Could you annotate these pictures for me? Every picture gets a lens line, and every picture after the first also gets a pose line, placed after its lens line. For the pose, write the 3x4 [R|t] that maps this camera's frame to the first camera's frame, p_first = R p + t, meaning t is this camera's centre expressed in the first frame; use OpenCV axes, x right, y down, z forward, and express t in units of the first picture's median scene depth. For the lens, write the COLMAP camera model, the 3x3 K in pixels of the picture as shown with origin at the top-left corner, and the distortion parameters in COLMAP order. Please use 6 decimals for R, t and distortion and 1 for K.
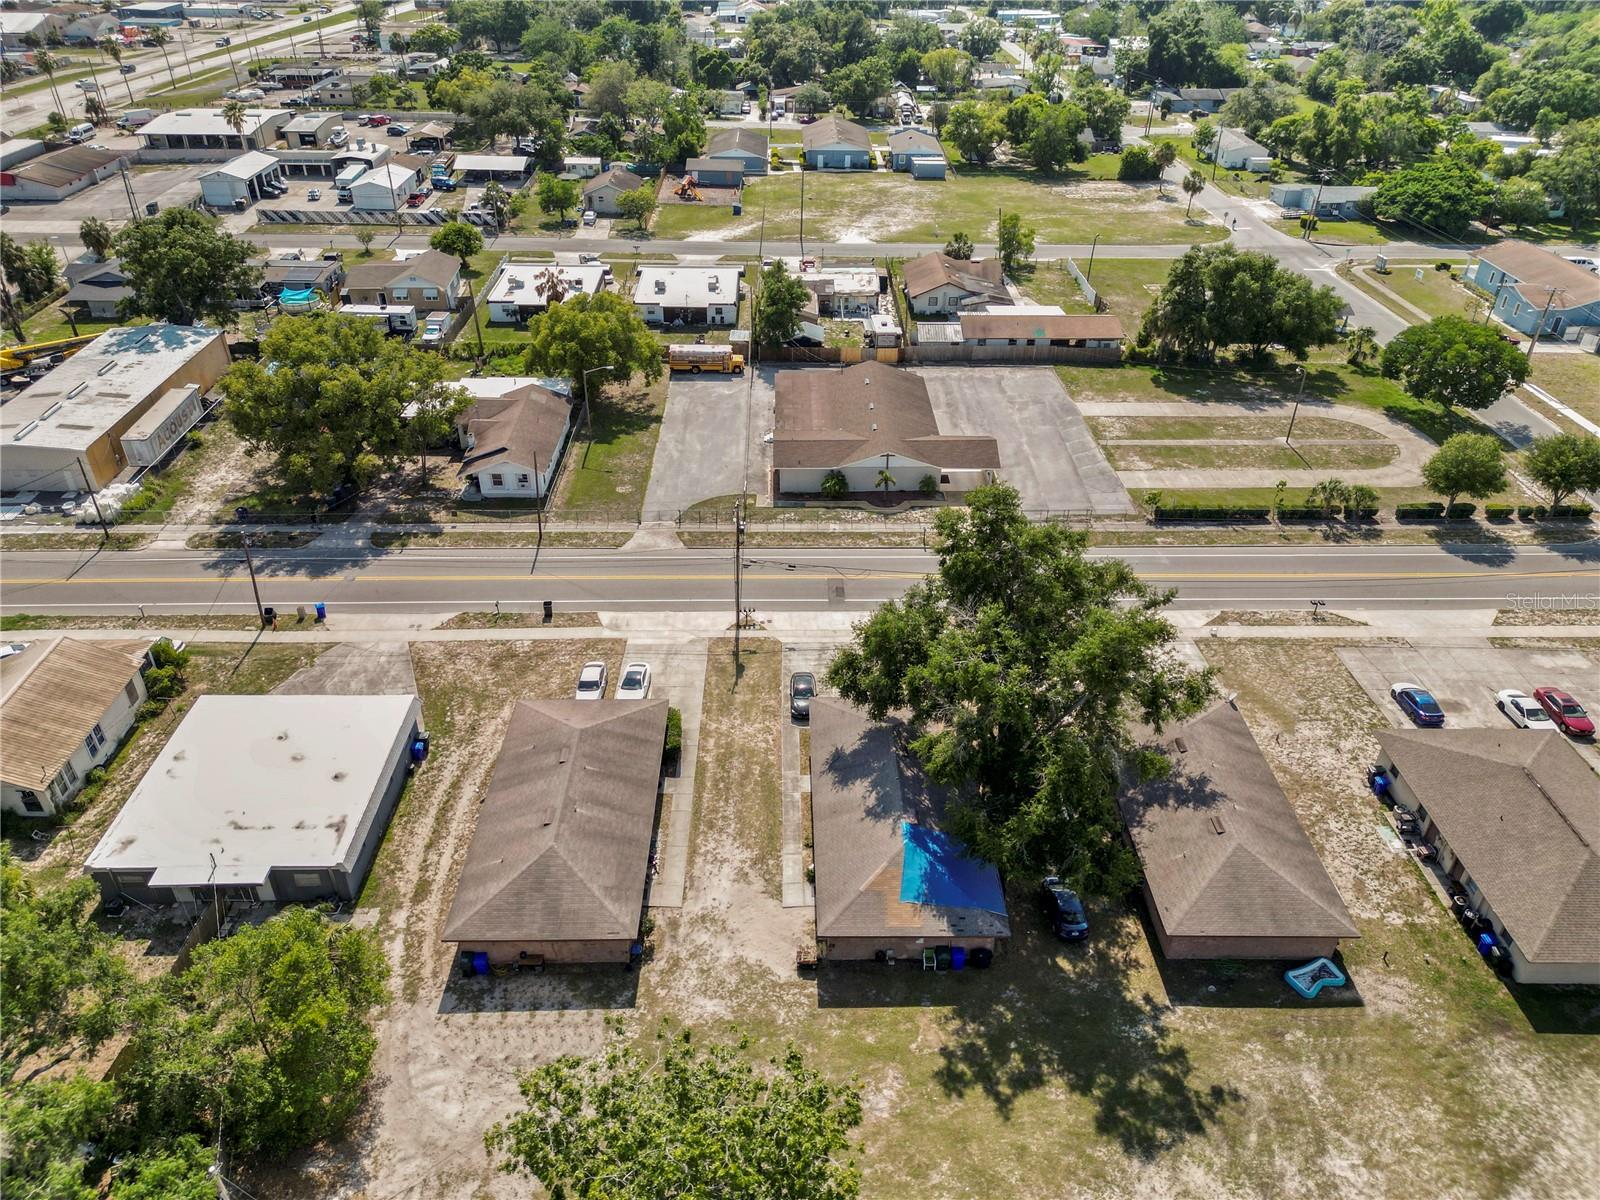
lens RADIAL K [[1116.9, 0, 798.6], [0, 1116.9, 602.8], [0, 0, 1]] dist [0.070566, -0.065908]
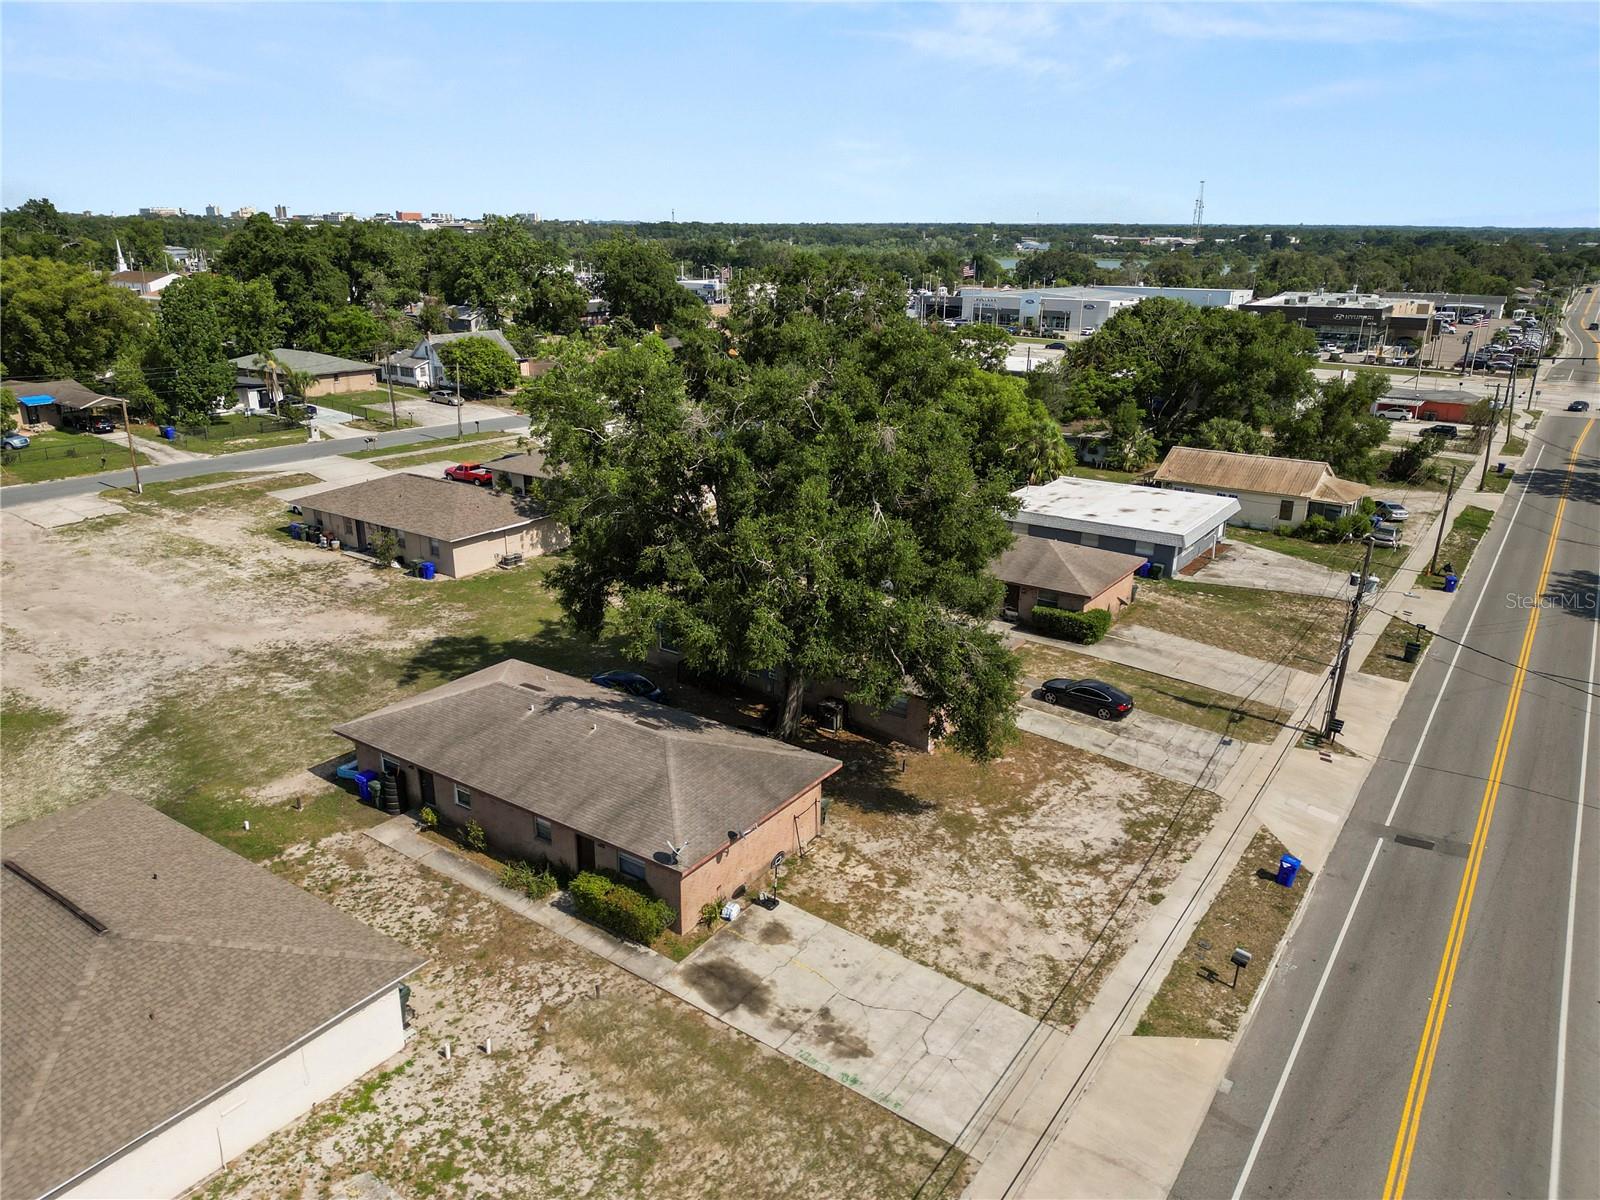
lens RADIAL K [[1116.9, 0, 798.6], [0, 1116.9, 602.8], [0, 0, 1]] dist [0.070566, -0.065908]
pose [[-0.582887, 0.244894, -0.774771, 0.871556], [-0.461902, 0.684594, 0.563895, -0.374250], [0.668498, 0.686555, -0.285924, 1.337181]]
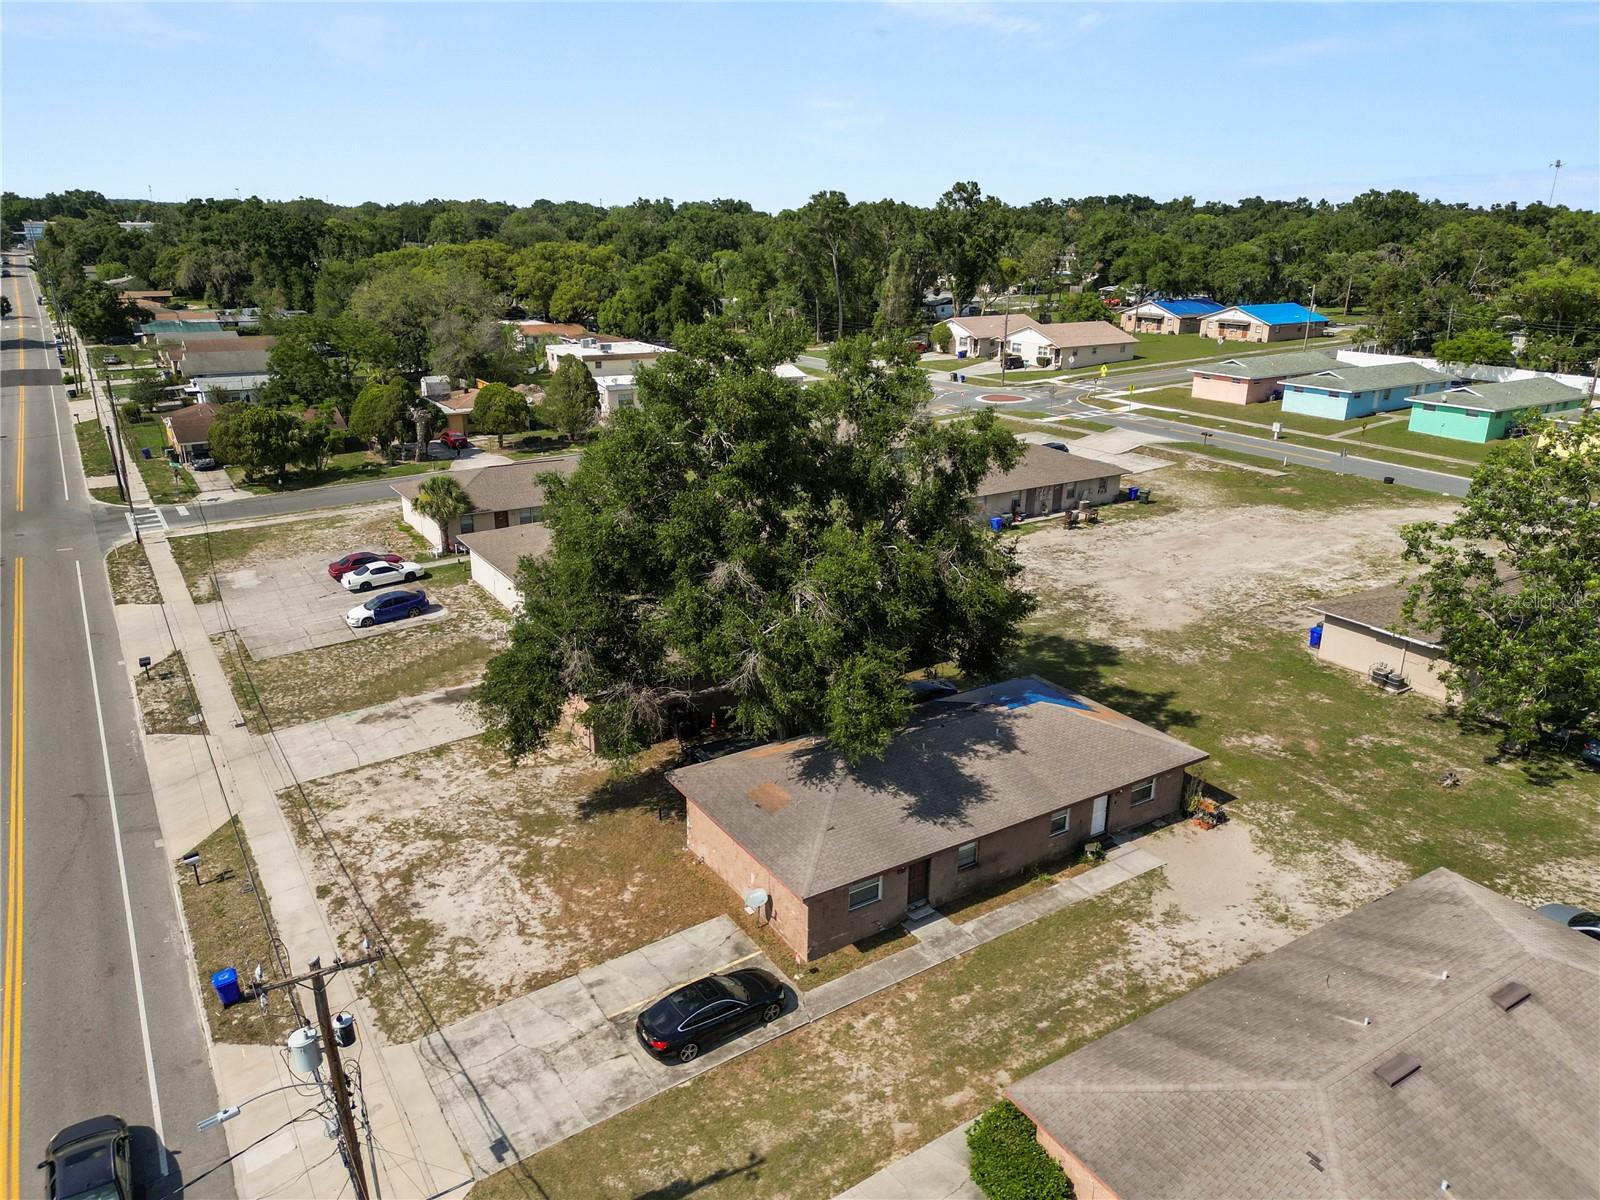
lens RADIAL K [[1116.9, 0, 798.6], [0, 1116.9, 602.8], [0, 0, 1]] dist [0.070566, -0.065908]
pose [[-0.528027, -0.291726, 0.797549, -0.406253], [0.455997, 0.694877, 0.556069, -0.327518], [-0.716418, 0.657299, -0.233888, 1.249961]]
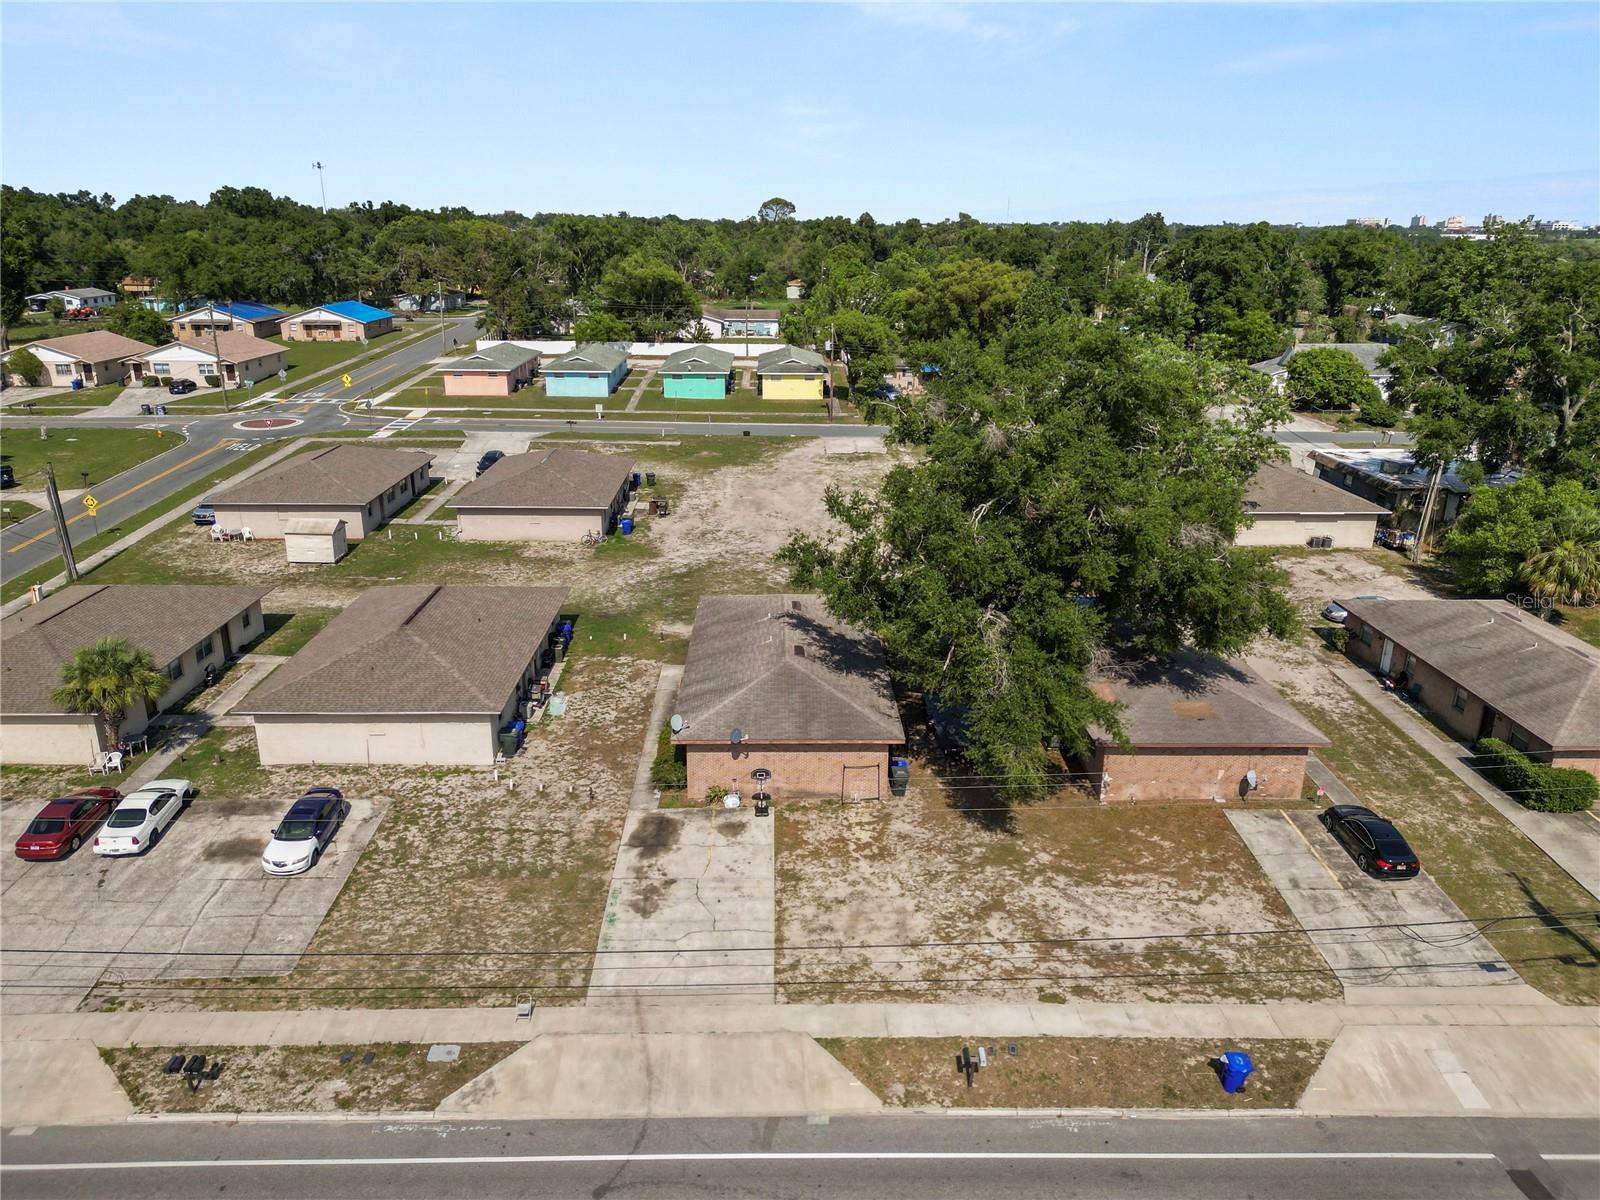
lens RADIAL K [[1116.9, 0, 798.6], [0, 1116.9, 602.8], [0, 0, 1]] dist [0.070566, -0.065908]
pose [[-0.999796, -0.015793, -0.012590, 0.391365], [-0.019622, 0.611978, 0.790631, -0.565731], [-0.004782, 0.790717, -0.612163, 1.616382]]
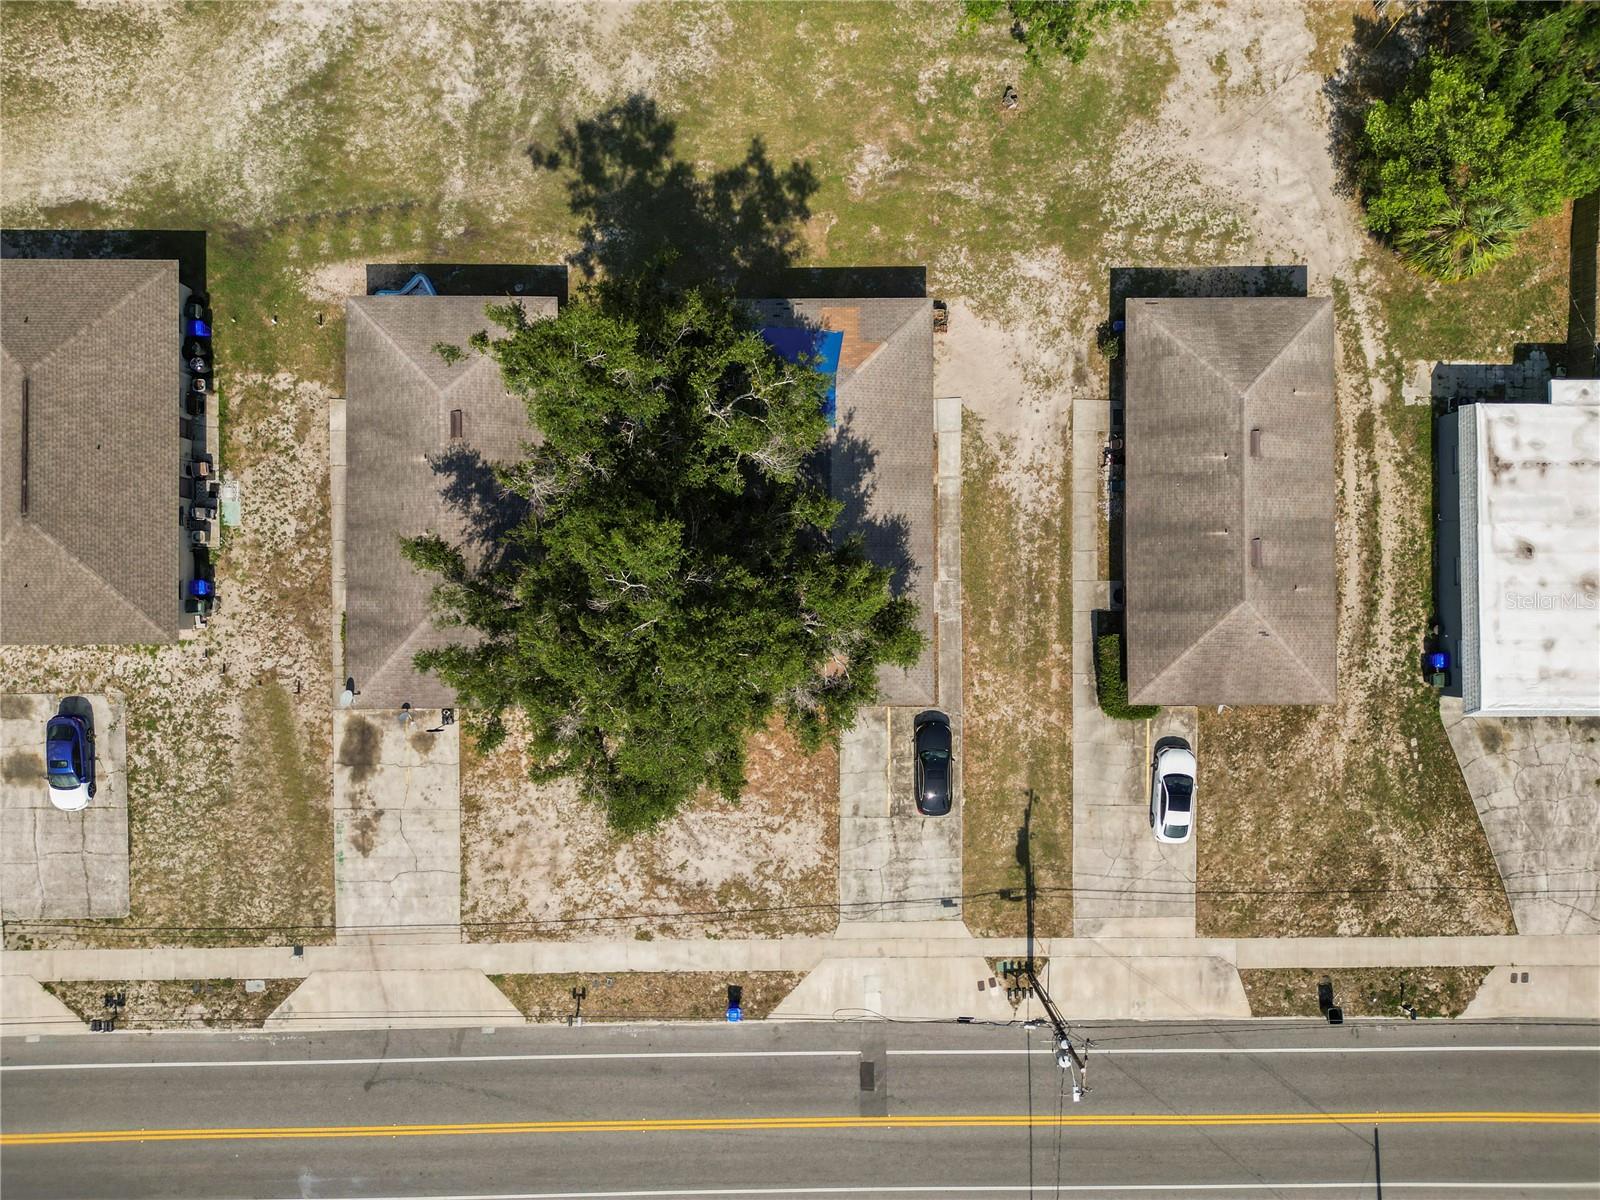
lens RADIAL K [[1116.9, 0, 798.6], [0, 1116.9, 602.8], [0, 0, 1]] dist [0.070566, -0.065908]
pose [[-0.999632, -0.010569, -0.024990, 0.141489], [-0.015344, -0.539425, 0.841894, -0.592759], [-0.022378, 0.841968, 0.539064, 0.673587]]
